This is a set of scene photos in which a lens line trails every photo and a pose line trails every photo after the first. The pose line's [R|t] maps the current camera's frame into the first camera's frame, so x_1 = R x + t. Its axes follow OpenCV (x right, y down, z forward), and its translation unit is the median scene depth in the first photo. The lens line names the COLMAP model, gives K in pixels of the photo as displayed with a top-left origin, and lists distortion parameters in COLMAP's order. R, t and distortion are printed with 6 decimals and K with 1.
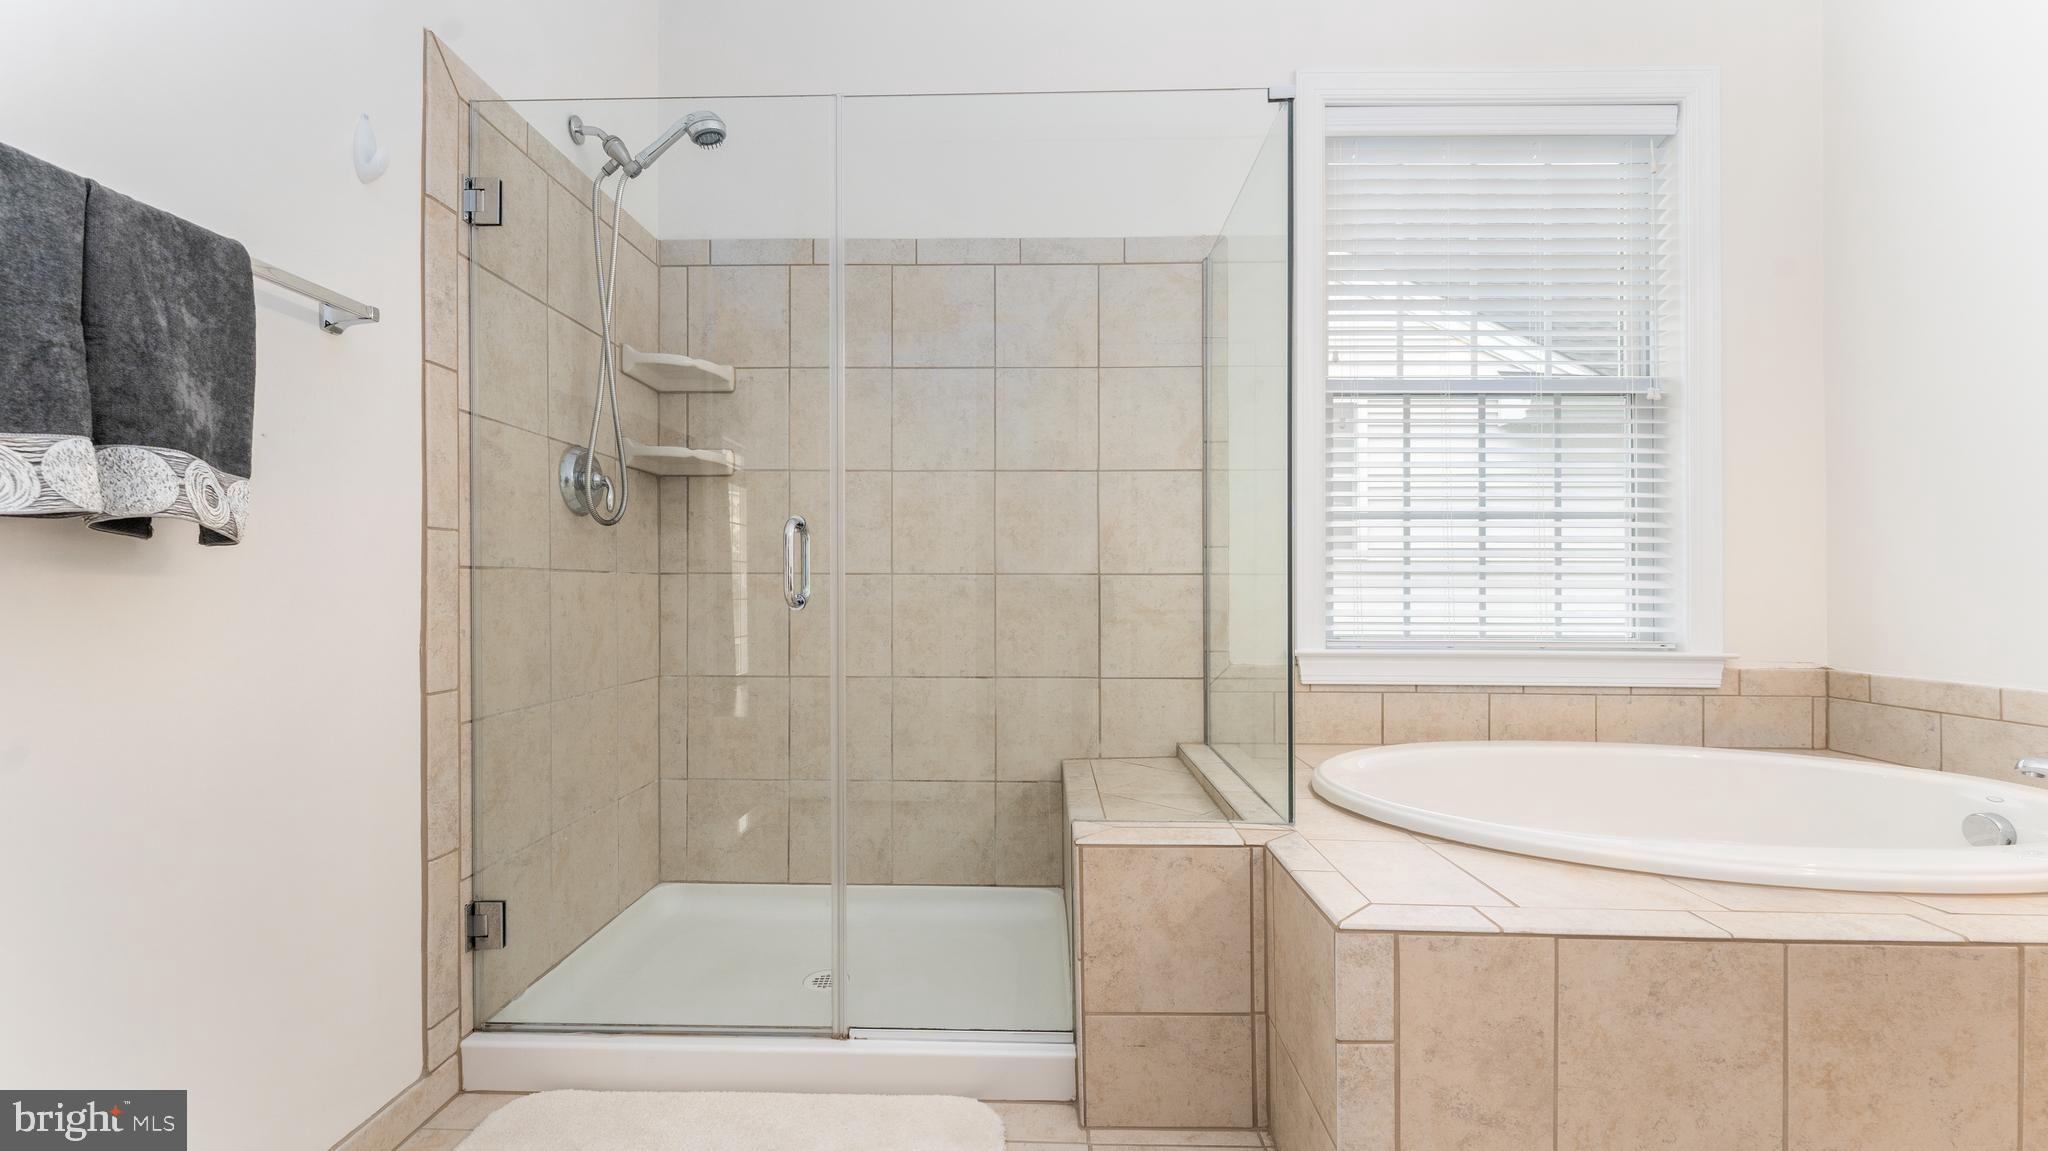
lens RADIAL K [[831.5, 0, 1016.0], [0, 831.5, 559.3], [0, 0, 1]] dist [-0.000753, 0.000747]
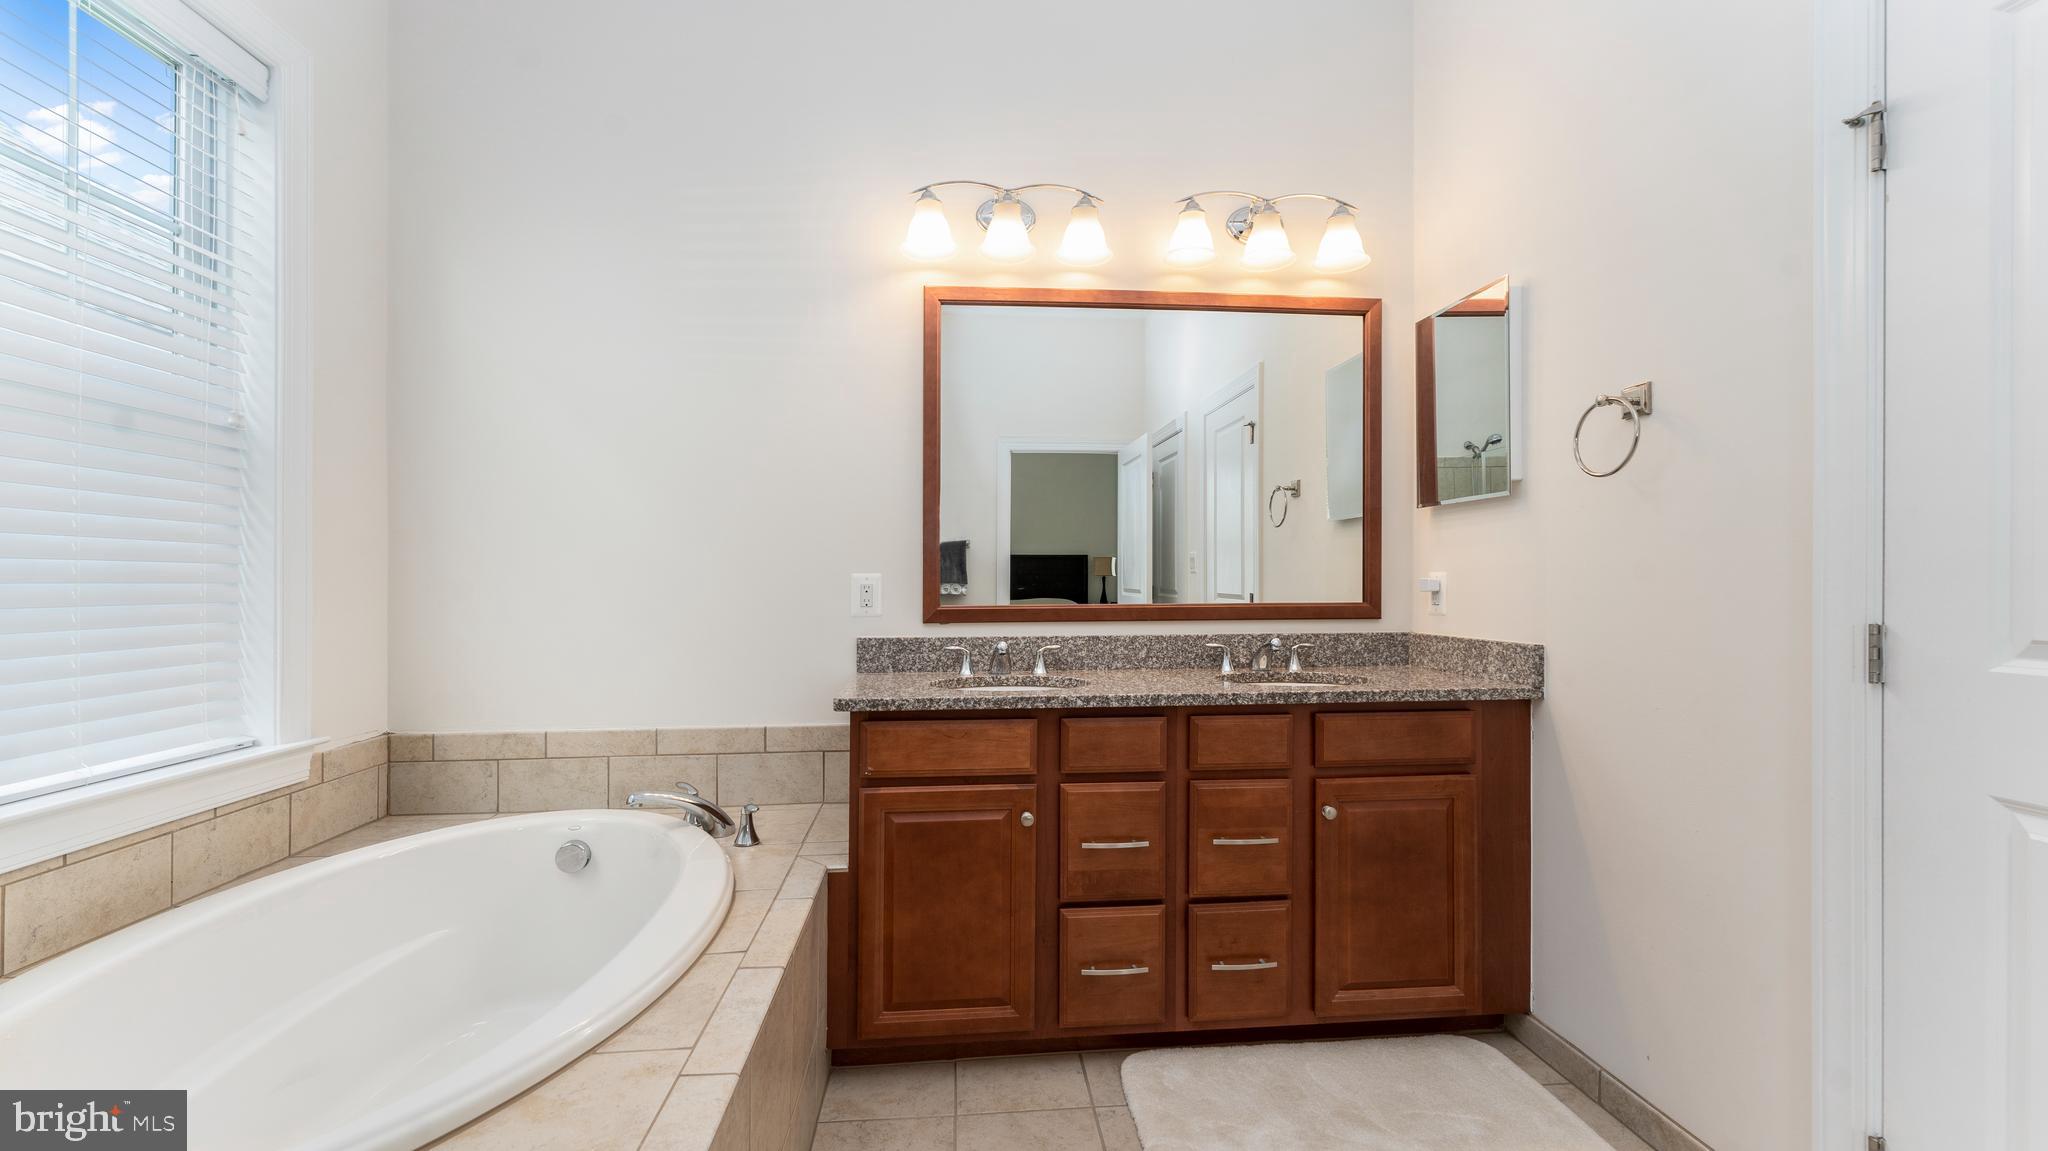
lens RADIAL K [[831.5, 0, 1016.0], [0, 831.5, 559.3], [0, 0, 1]] dist [-0.000753, 0.000747]
pose [[-0.105664, 0.018992, 0.994220, -0.084039], [-0.025201, 0.999445, -0.021770, -0.071514], [-0.994082, -0.027356, -0.105127, 0.367793]]
